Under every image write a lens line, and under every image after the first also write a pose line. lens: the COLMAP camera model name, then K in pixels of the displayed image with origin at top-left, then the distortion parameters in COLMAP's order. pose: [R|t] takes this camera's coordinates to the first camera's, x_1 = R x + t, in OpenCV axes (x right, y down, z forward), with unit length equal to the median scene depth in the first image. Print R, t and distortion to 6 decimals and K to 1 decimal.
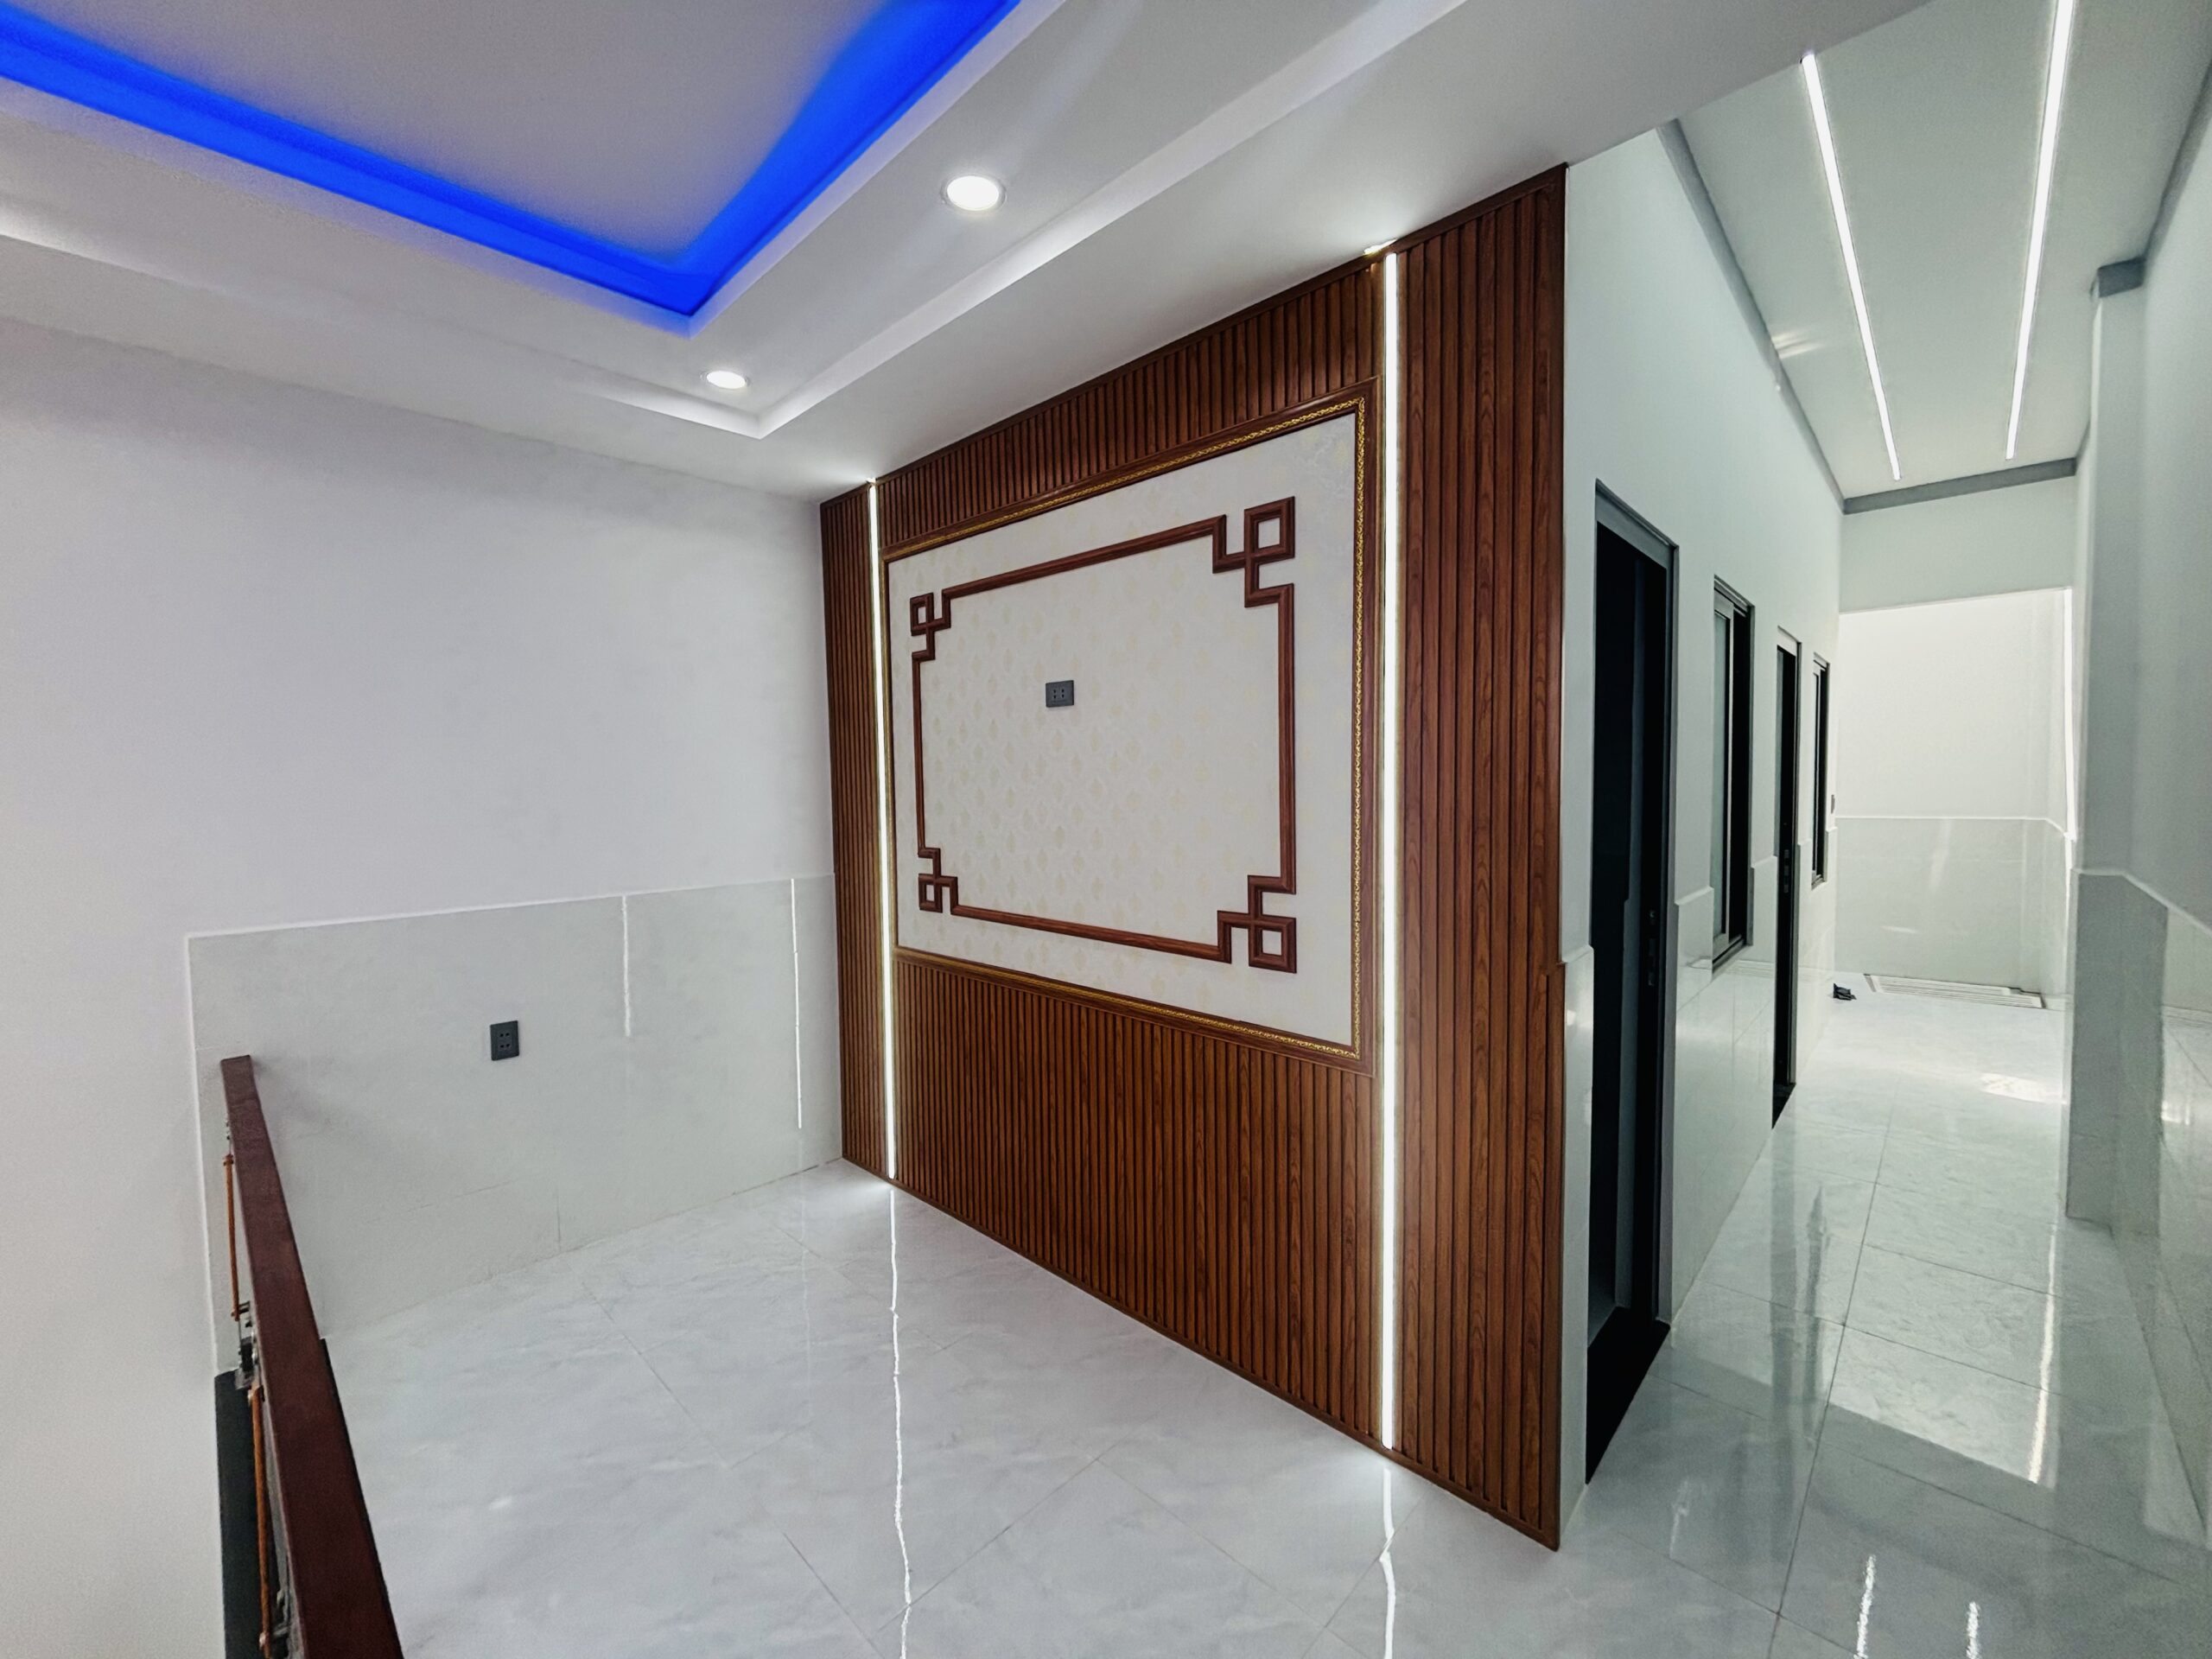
lens RADIAL K [[884.8, 0, 1114.3], [0, 884.8, 840.3], [0, 0, 1]] dist [-0.000067, -0.000051]
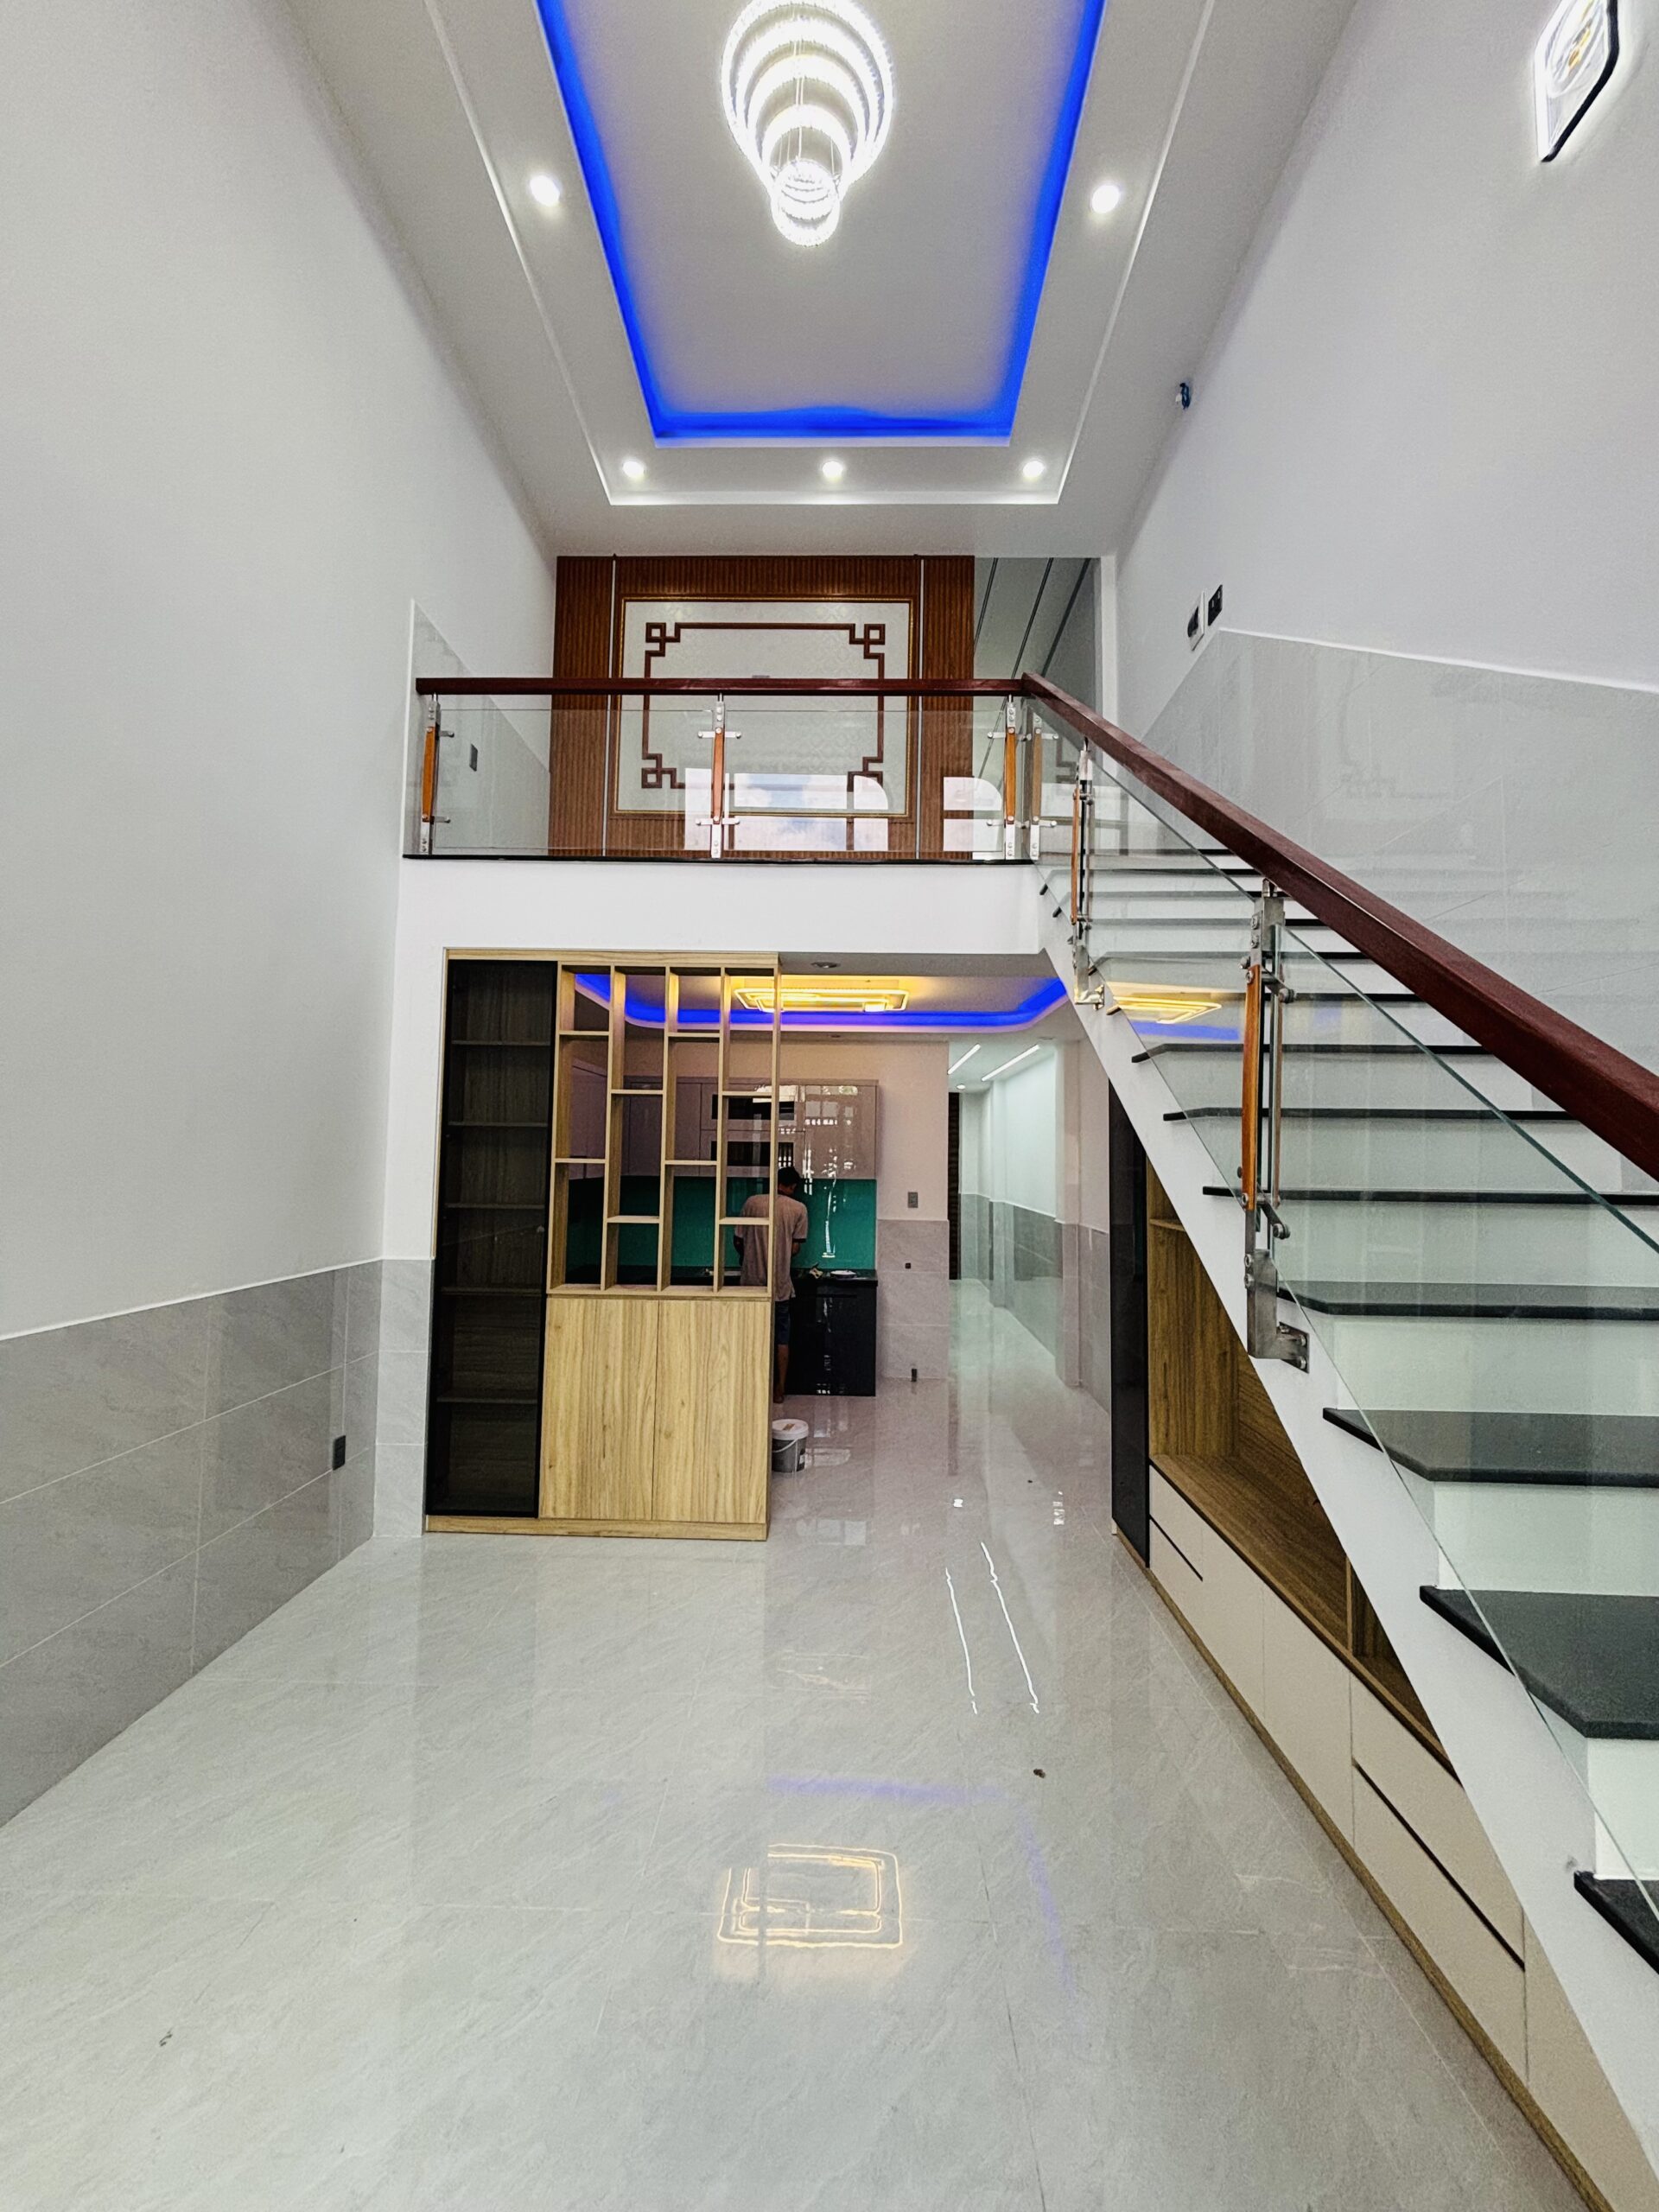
lens RADIAL K [[884.8, 0, 833.6], [0, 884.8, 1098.2], [0, 0, 1]] dist [-0.000067, -0.000051]
pose [[0.732513, 0.062880, 0.677843, -1.608214], [0.021948, 0.993026, -0.115835, 1.332638], [-0.680399, 0.099728, 0.726024, -0.734174]]
